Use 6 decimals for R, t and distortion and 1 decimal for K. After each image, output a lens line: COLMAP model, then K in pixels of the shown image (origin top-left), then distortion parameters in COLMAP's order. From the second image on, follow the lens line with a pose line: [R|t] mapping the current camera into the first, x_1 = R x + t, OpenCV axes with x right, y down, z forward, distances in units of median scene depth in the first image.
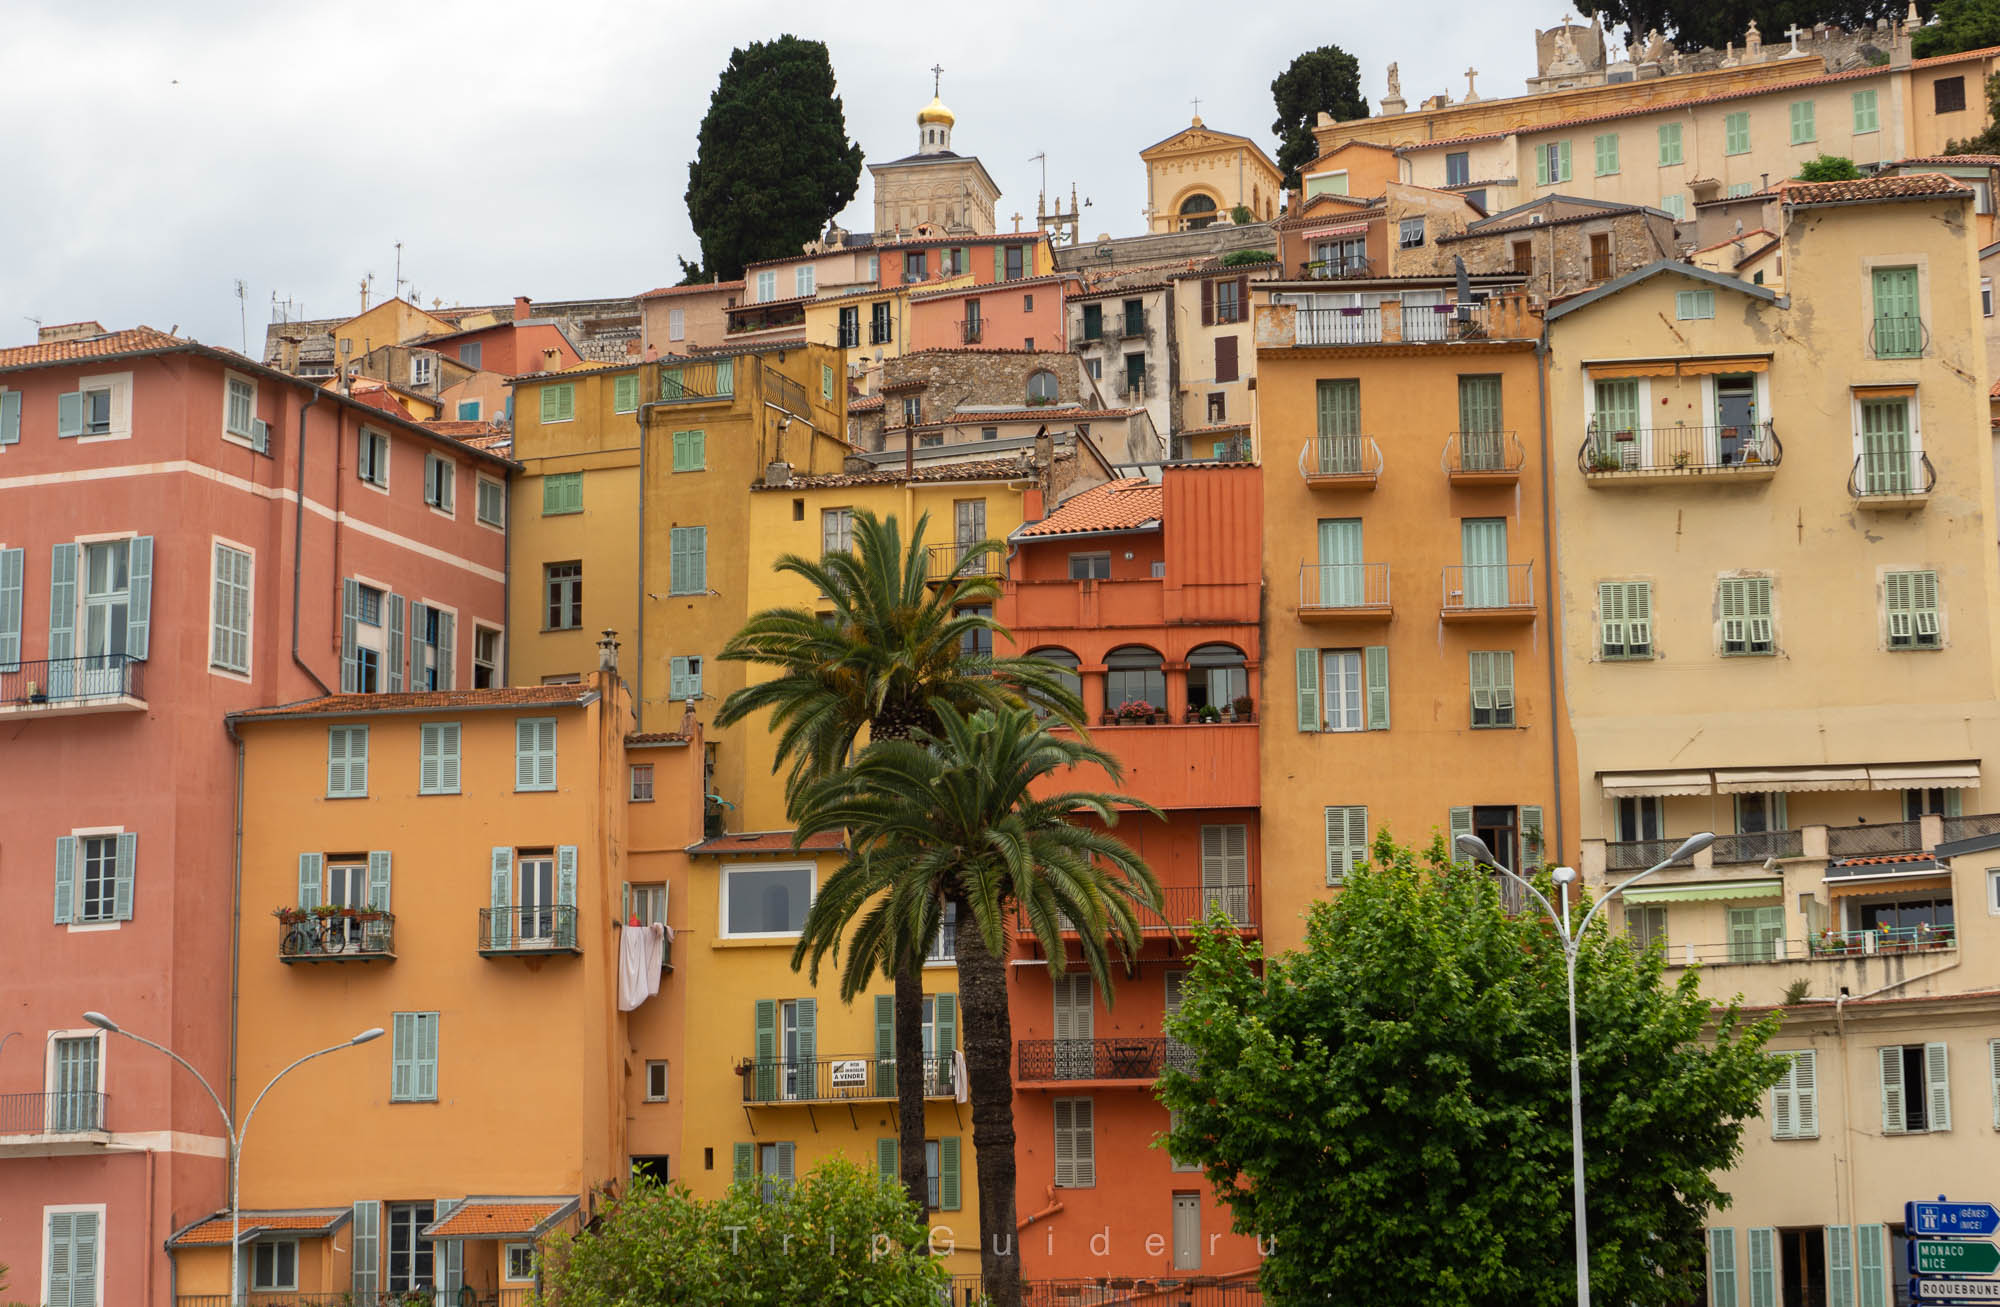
lens RADIAL K [[4290.9, 0, 1000.0], [0, 4290.9, 653.5], [0, 0, 1]] dist [-0.014319, 0.321599]
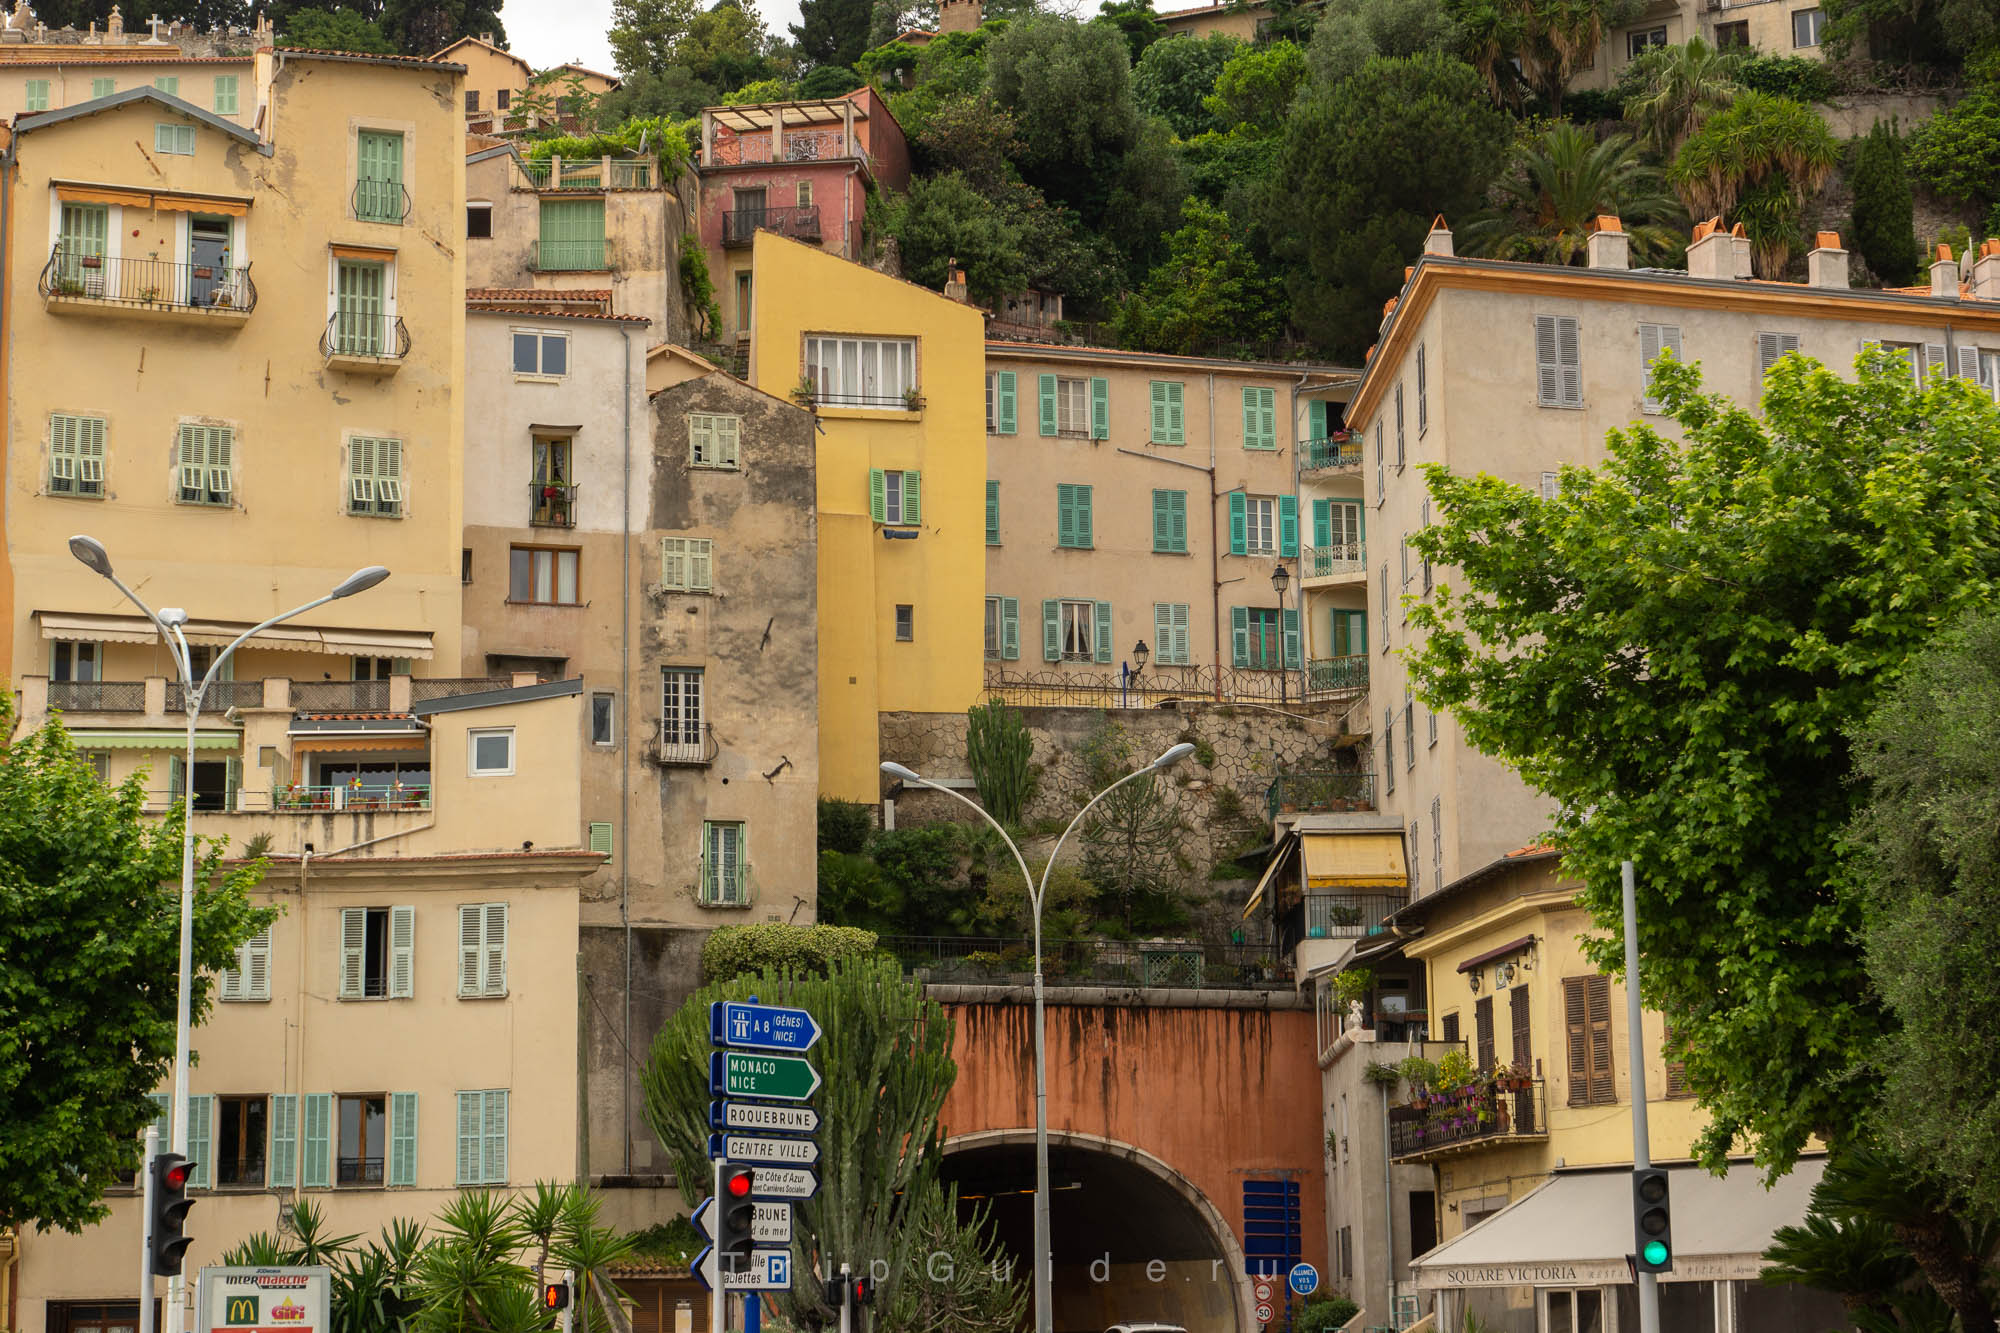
lens RADIAL K [[3551.8, 0, 1000.0], [0, 3551.8, 666.5], [0, 0, 1]] dist [0.031740, -0.052787]
pose [[0.892751, 0.083928, 0.442664, -0.015551], [-0.082296, 0.996344, -0.022933, 0.039386], [-0.442970, -0.015956, 0.896394, 0.204848]]
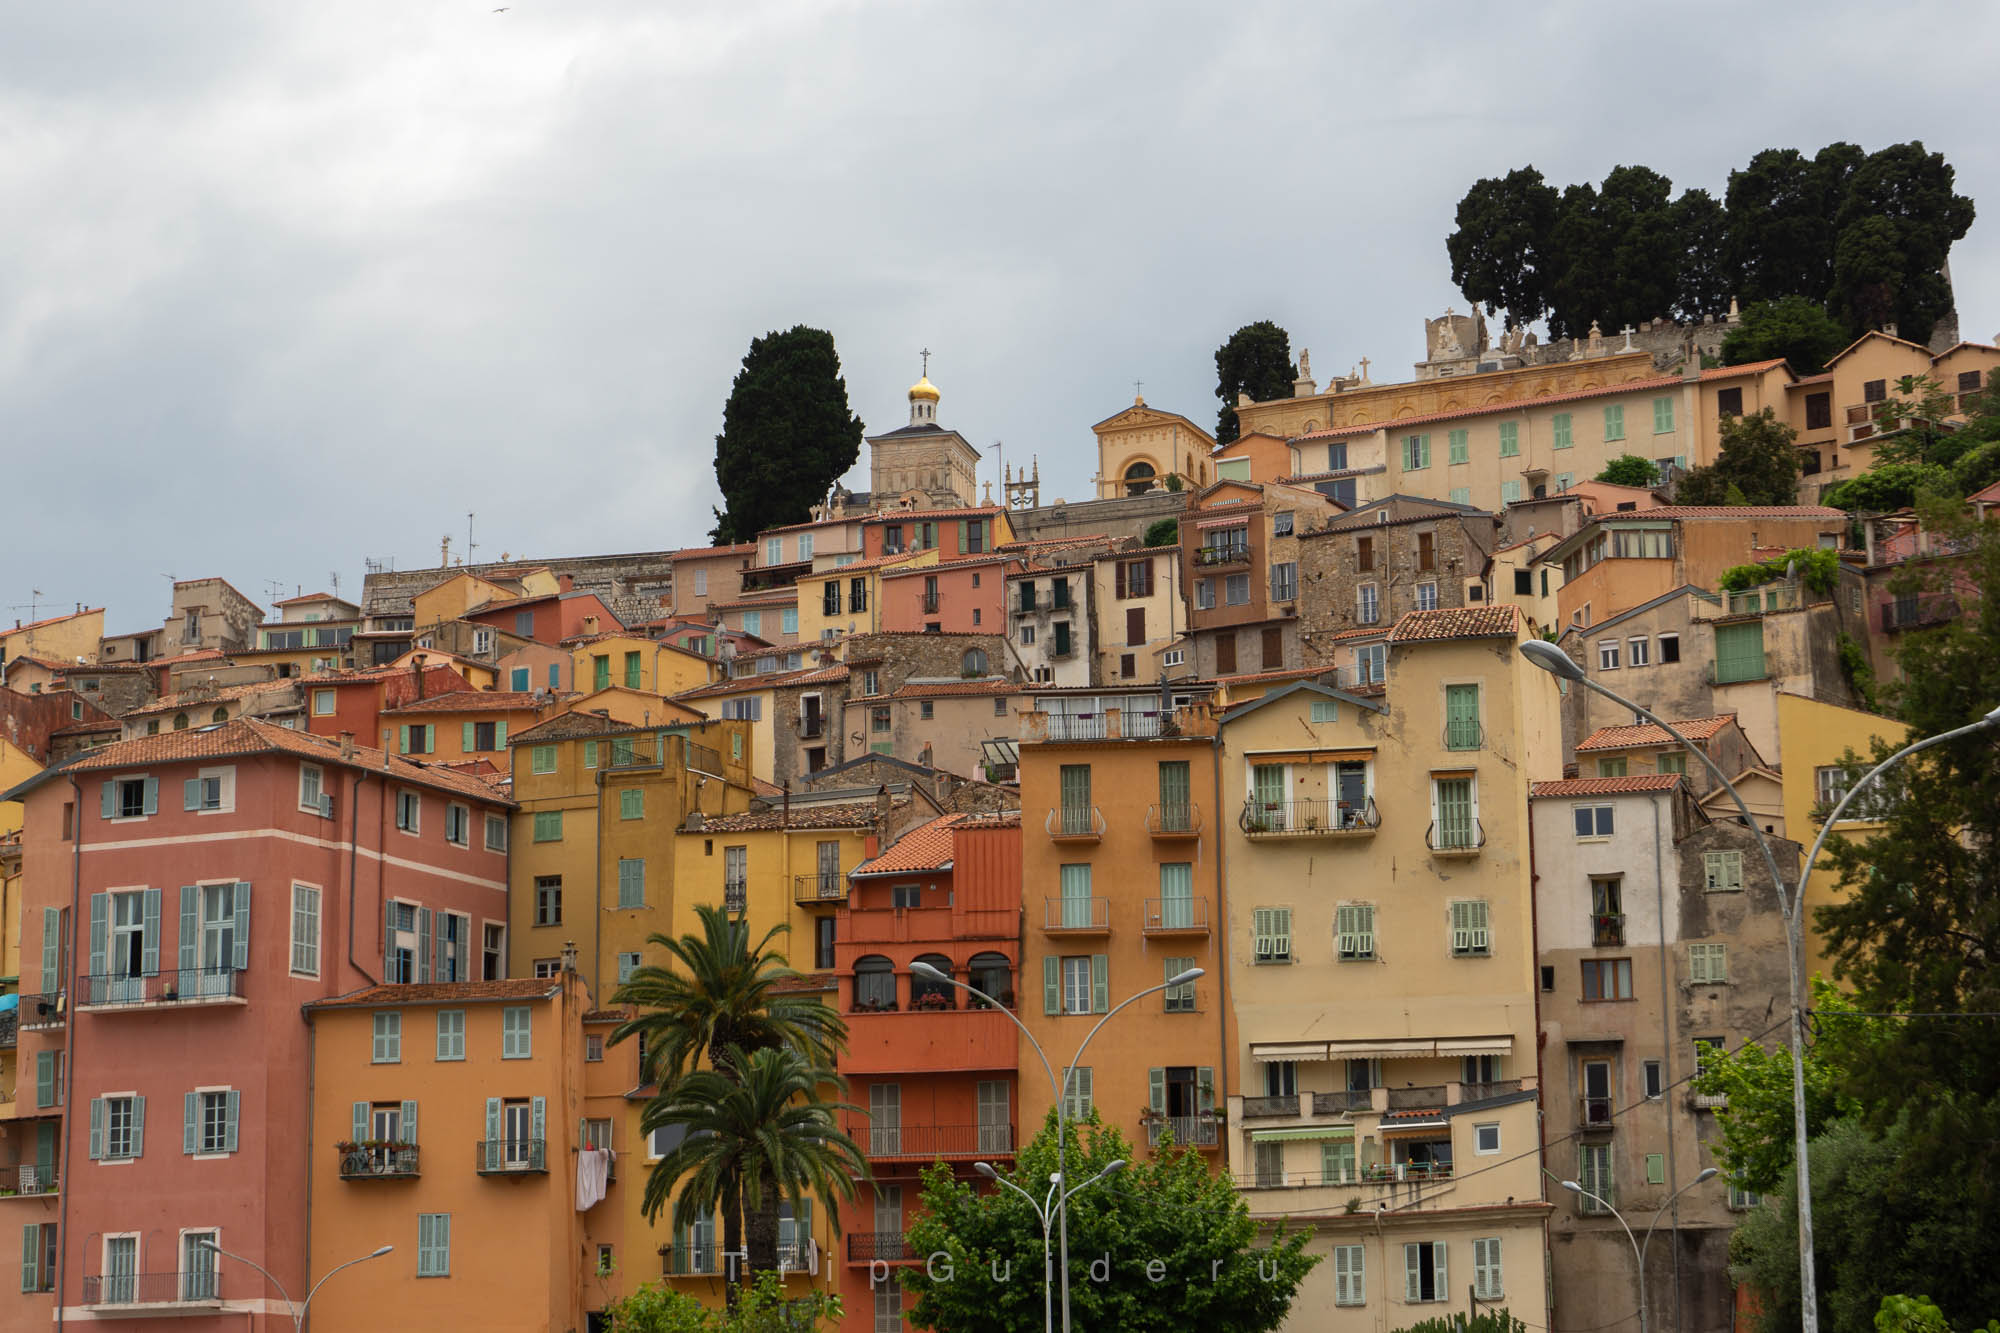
lens RADIAL K [[4356.8, 0, 1000.0], [0, 4356.8, 666.5], [0, 0, 1]] dist [-0.013757, 0.207413]
pose [[0.999365, -0.009490, -0.034357, 0.104873], [0.009125, 0.999900, -0.010778, -0.082074], [0.034456, 0.010457, 0.999352, -0.452123]]
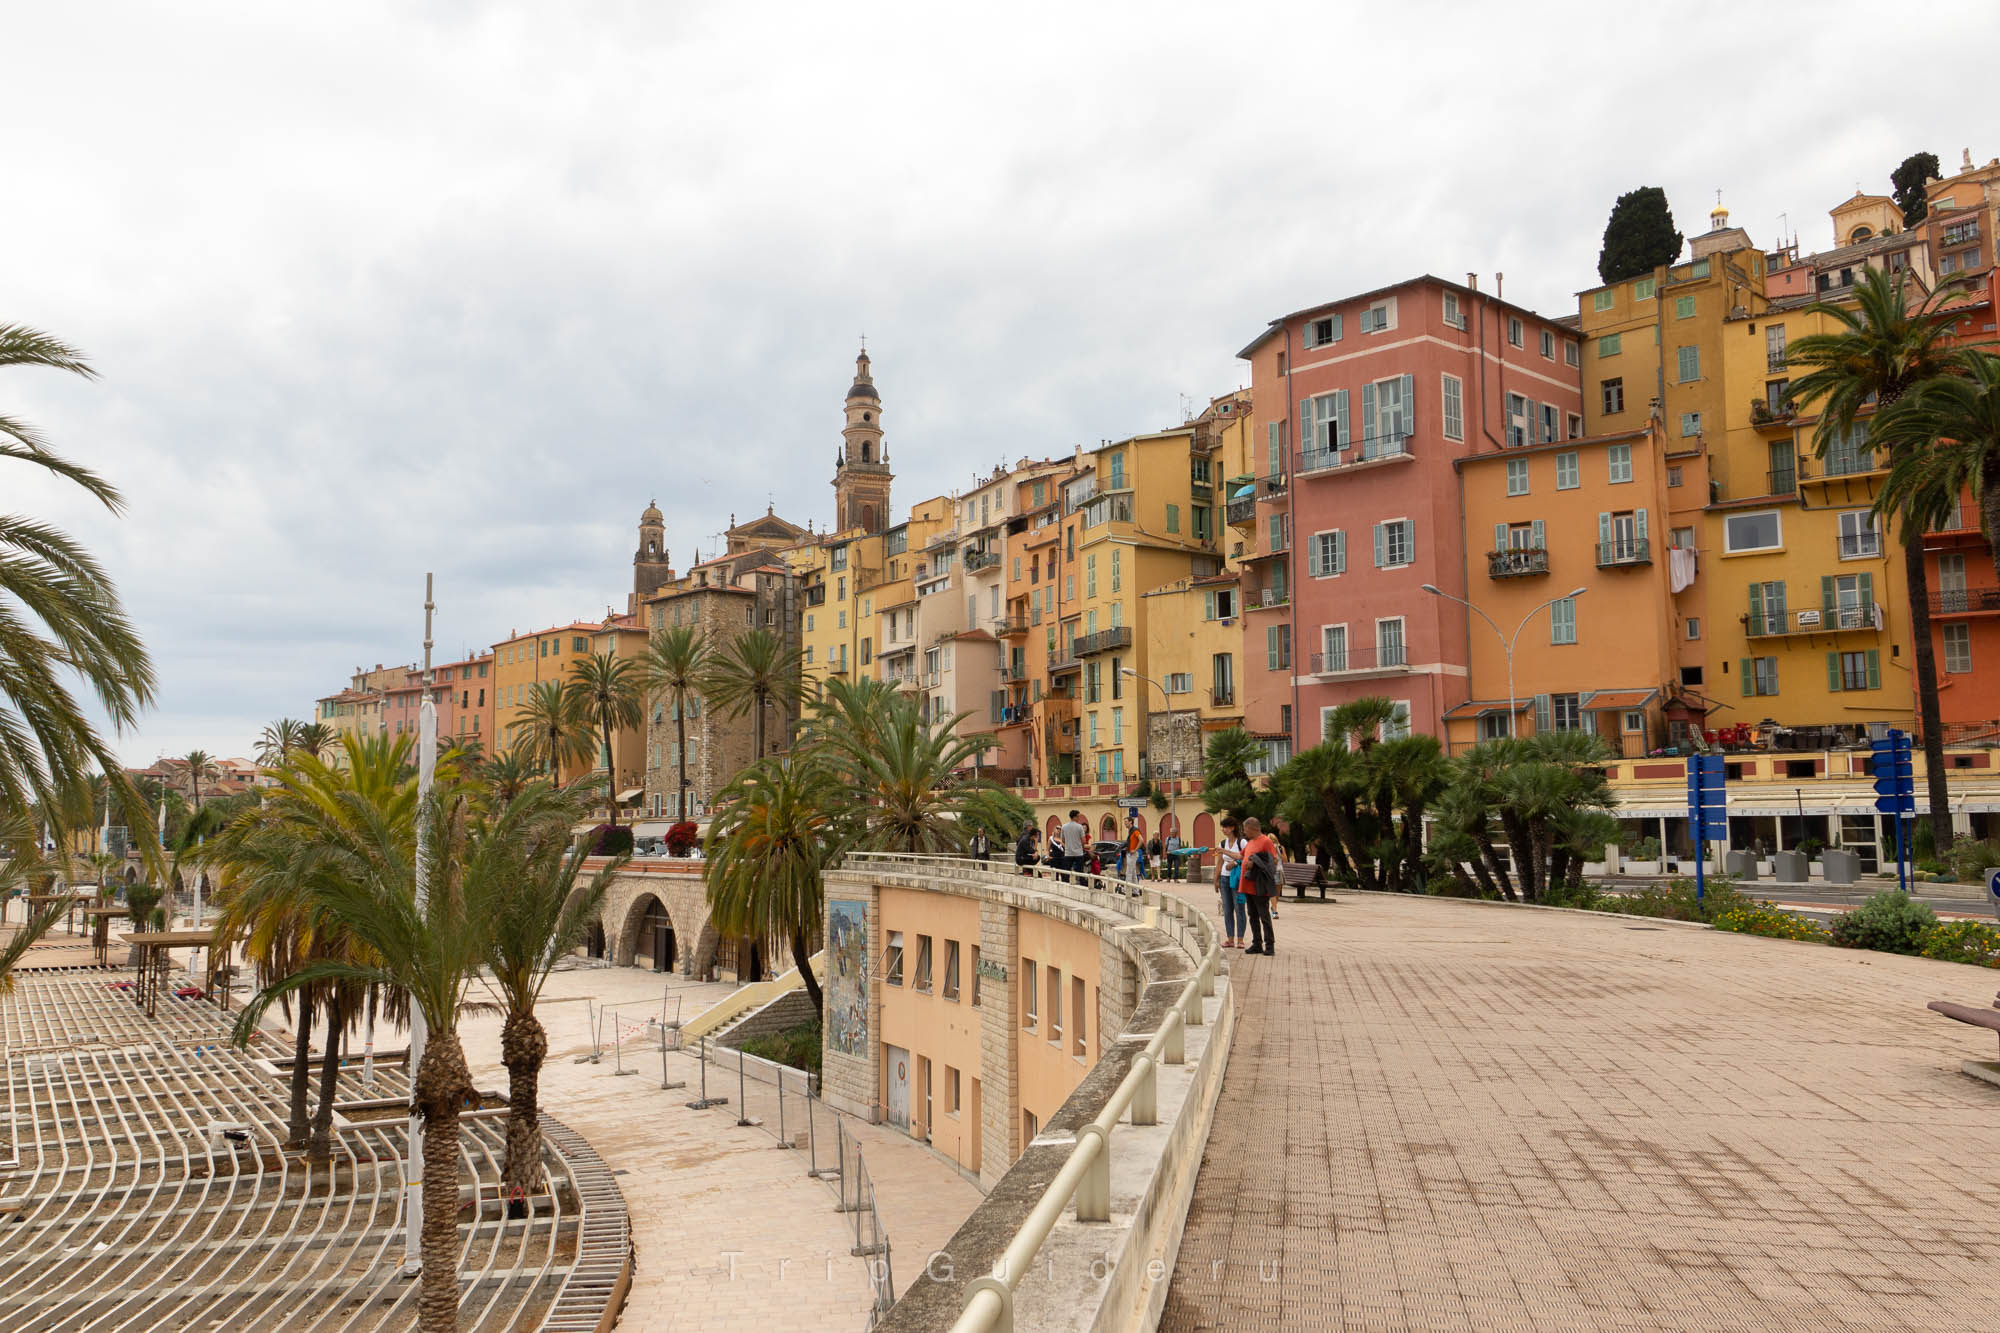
lens RADIAL K [[1562.5, 0, 1000.0], [0, 1562.5, 666.5], [0, 0, 1]] dist [0.013085, -0.007626]
pose [[0.913761, -0.042041, -0.404070, -0.082620], [0.077397, 0.994429, 0.071560, 0.042622], [0.398810, -0.096663, 0.911925, 0.233543]]
